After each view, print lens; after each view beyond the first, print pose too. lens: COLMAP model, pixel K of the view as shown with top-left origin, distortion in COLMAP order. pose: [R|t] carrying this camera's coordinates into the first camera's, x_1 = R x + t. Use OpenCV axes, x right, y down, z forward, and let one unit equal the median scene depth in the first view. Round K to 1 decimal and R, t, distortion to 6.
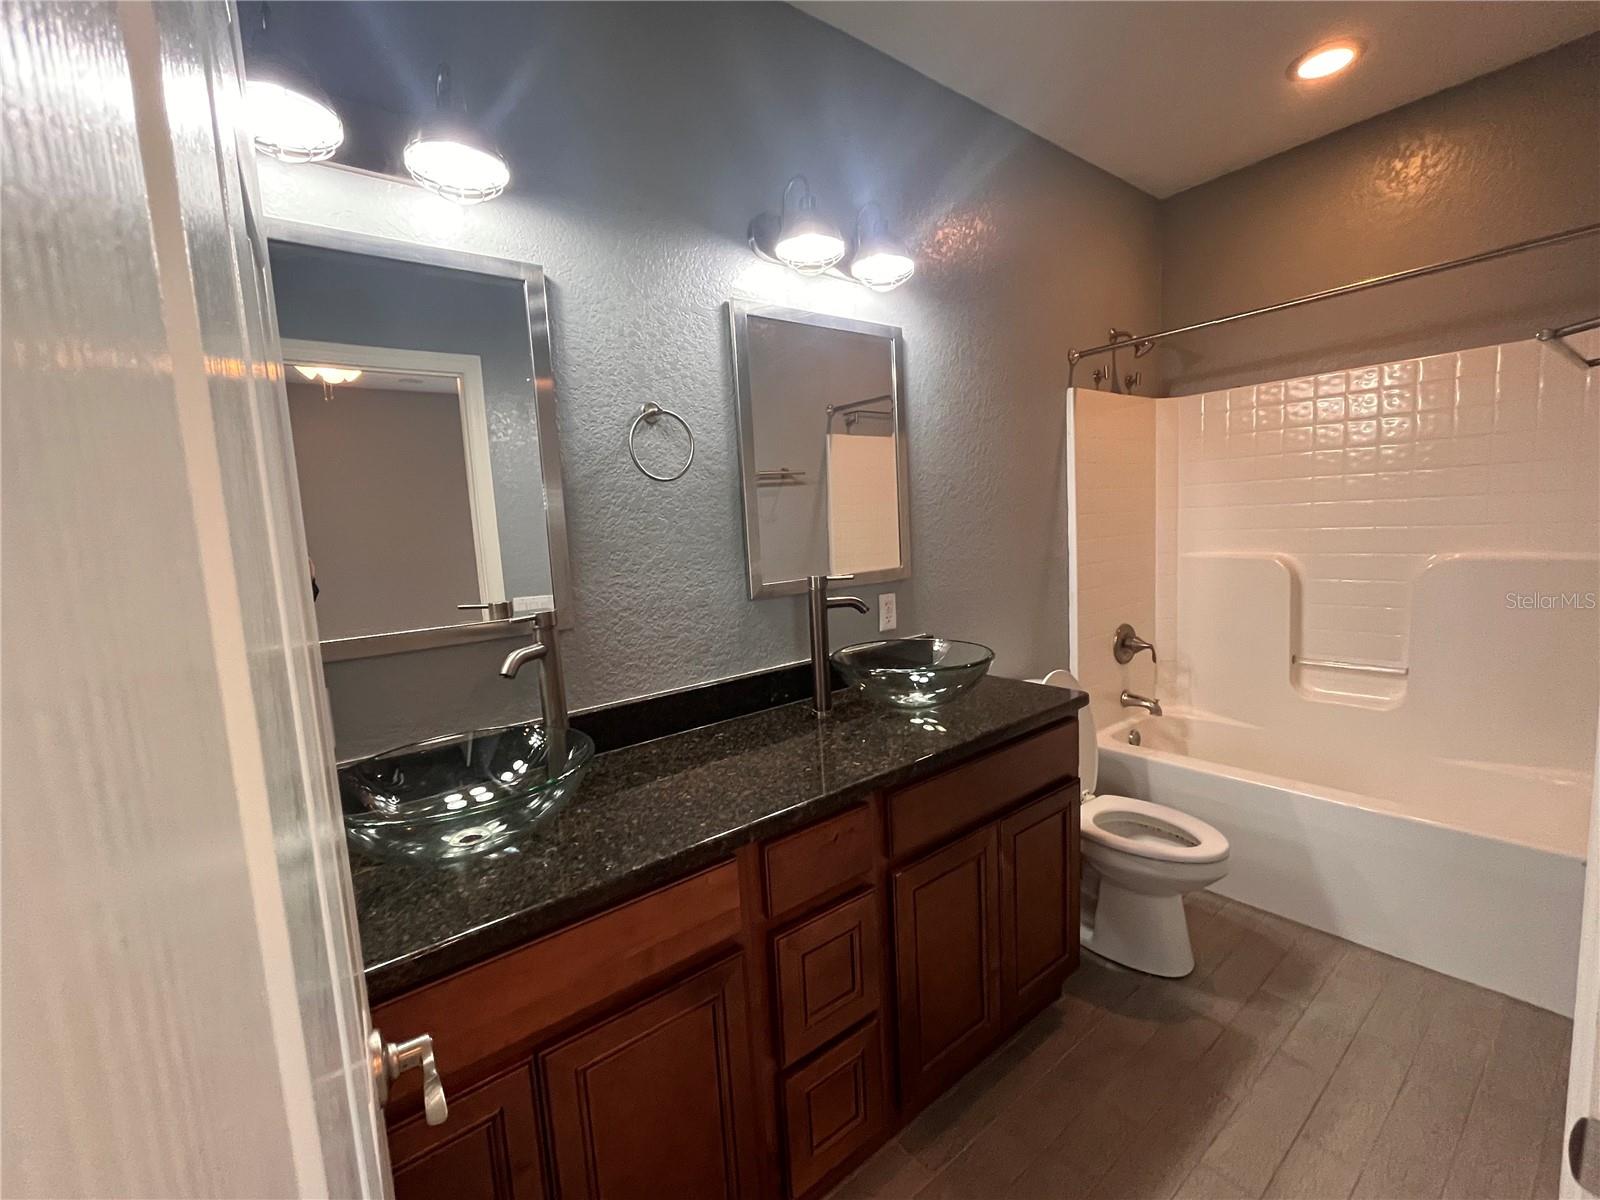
lens RADIAL K [[706.7, 0, 801.2], [0, 706.7, 578.4], [0, 0, 1]] dist [0.019896, 0.000020]
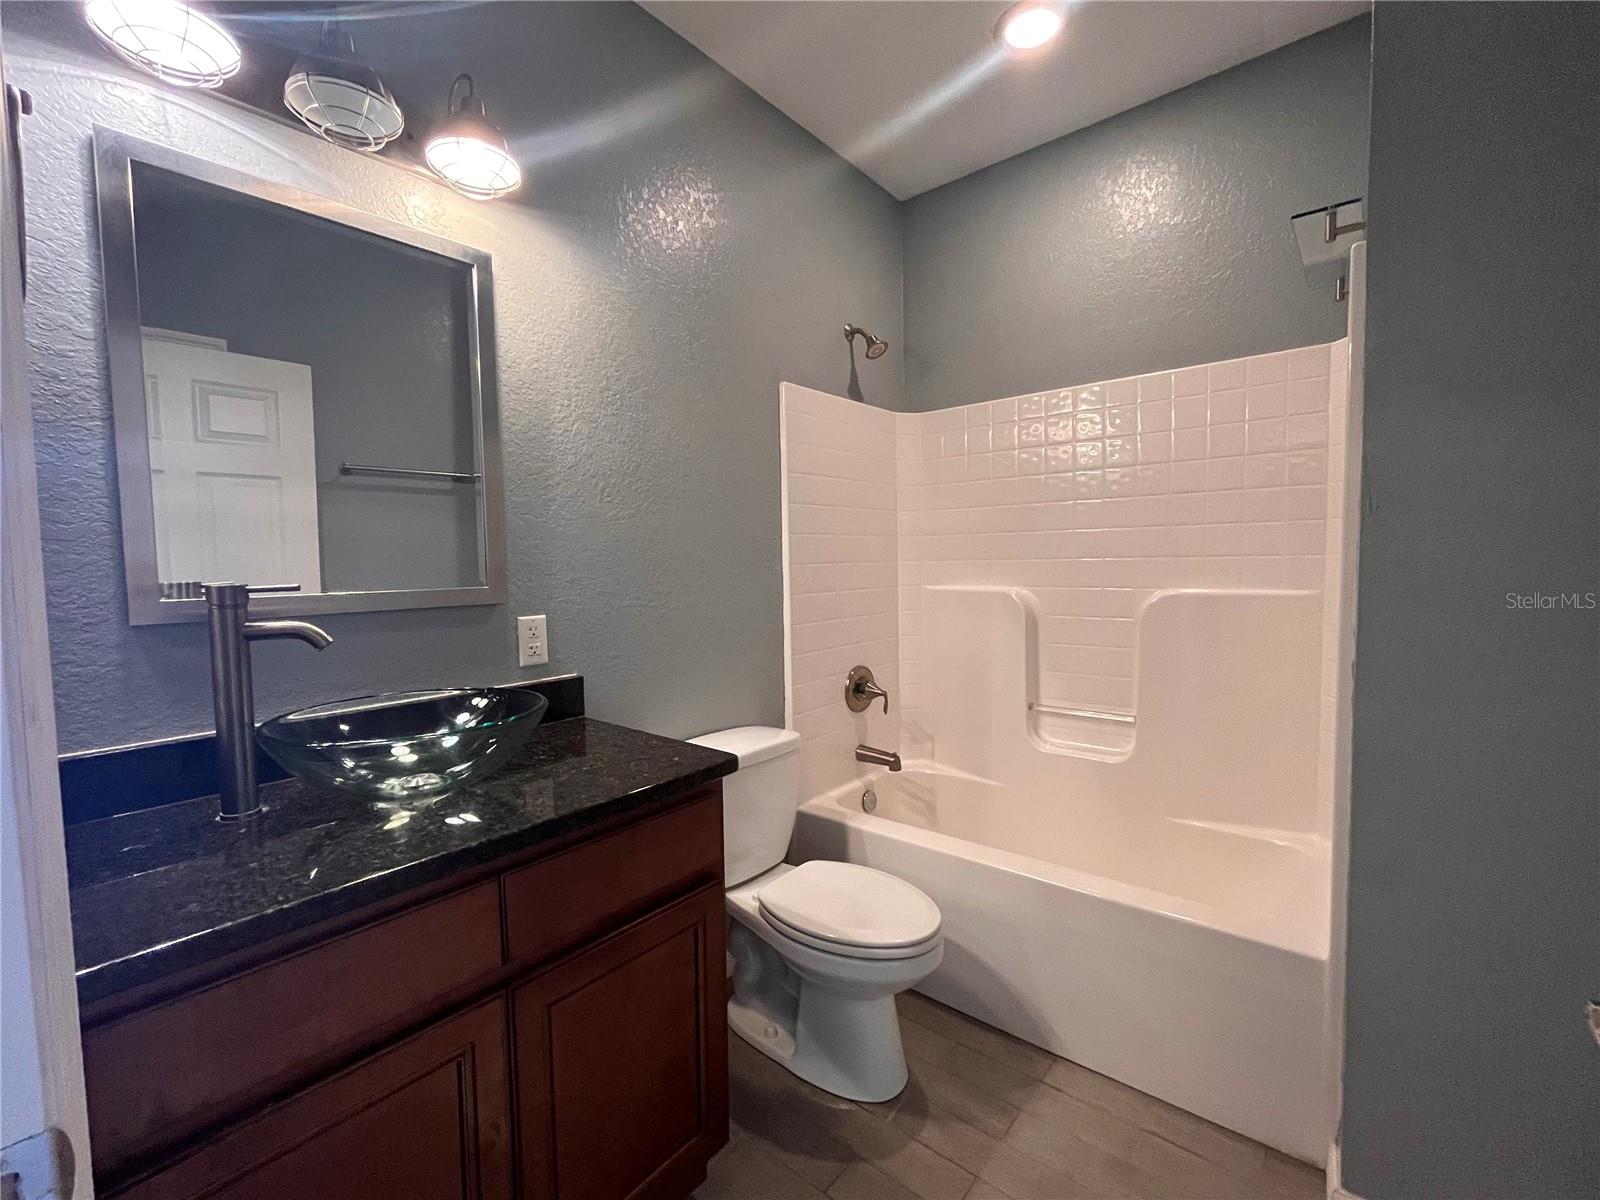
lens RADIAL K [[689.8, 0, 795.2], [0, 689.8, 599.8], [0, 0, 1]] dist [-0.001545, -0.000354]
pose [[0.979735, 0.023208, 0.198951, 0.229832], [-0.017705, 0.999411, -0.029393, 0.009737], [-0.199516, 0.025275, 0.979569, 0.208015]]
